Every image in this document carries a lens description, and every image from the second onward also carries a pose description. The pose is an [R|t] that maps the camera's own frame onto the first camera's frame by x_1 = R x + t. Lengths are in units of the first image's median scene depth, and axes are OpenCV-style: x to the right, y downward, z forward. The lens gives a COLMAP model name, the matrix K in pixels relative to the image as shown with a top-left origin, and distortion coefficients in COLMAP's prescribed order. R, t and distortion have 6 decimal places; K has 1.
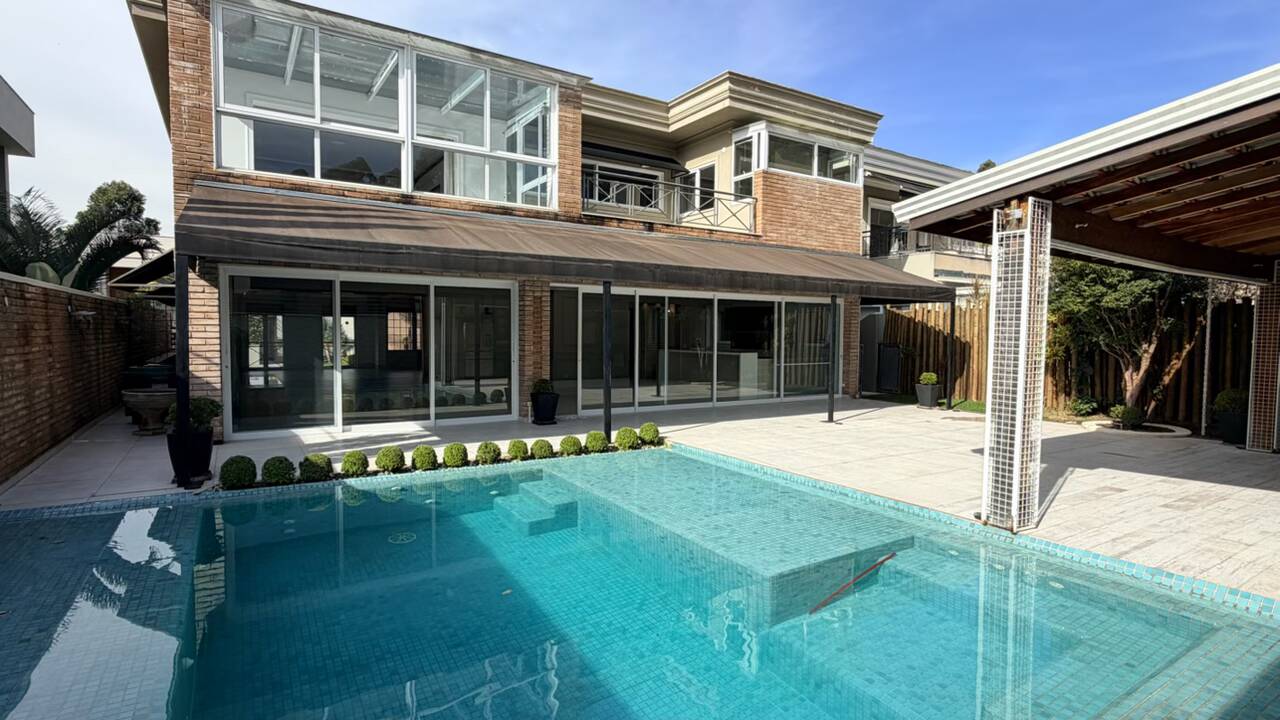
lens RADIAL K [[635.4, 0, 640.7], [0, 635.4, 363.3], [0, 0, 1]] dist [0.003121, 0.000251]
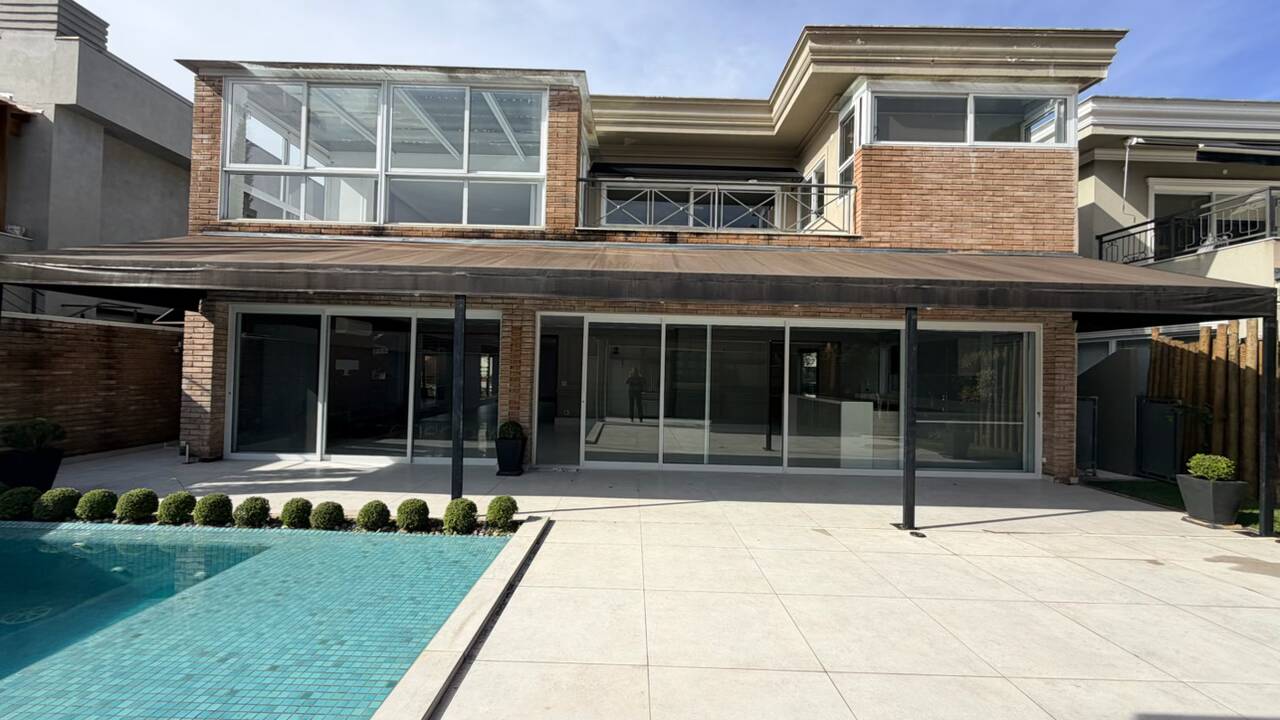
lens RADIAL K [[510.1, 0, 636.9], [0, 510.1, 363.3], [0, 0, 1]] dist [0.001384, 0.000158]
pose [[0.842183, 0.002877, -0.539184, 0.326501], [-0.042855, 0.997179, -0.061617, -0.016245], [0.537486, 0.075000, 0.839931, 0.453785]]
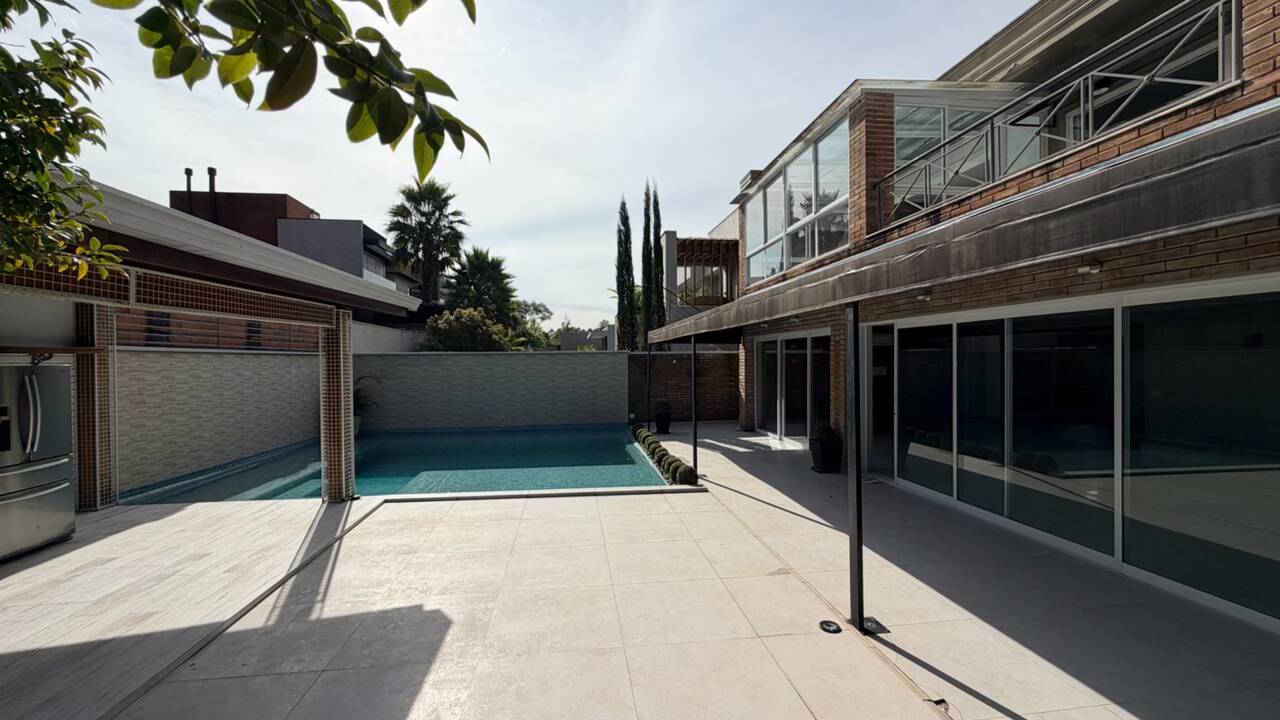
lens RADIAL K [[510.1, 0, 636.9], [0, 510.1, 363.3], [0, 0, 1]] dist [0.001384, 0.000158]
pose [[-0.424545, 0.000586, -0.905407, 0.613617], [-0.038813, 0.999069, 0.018846, -0.066209], [0.904574, 0.043142, -0.424127, 0.959766]]
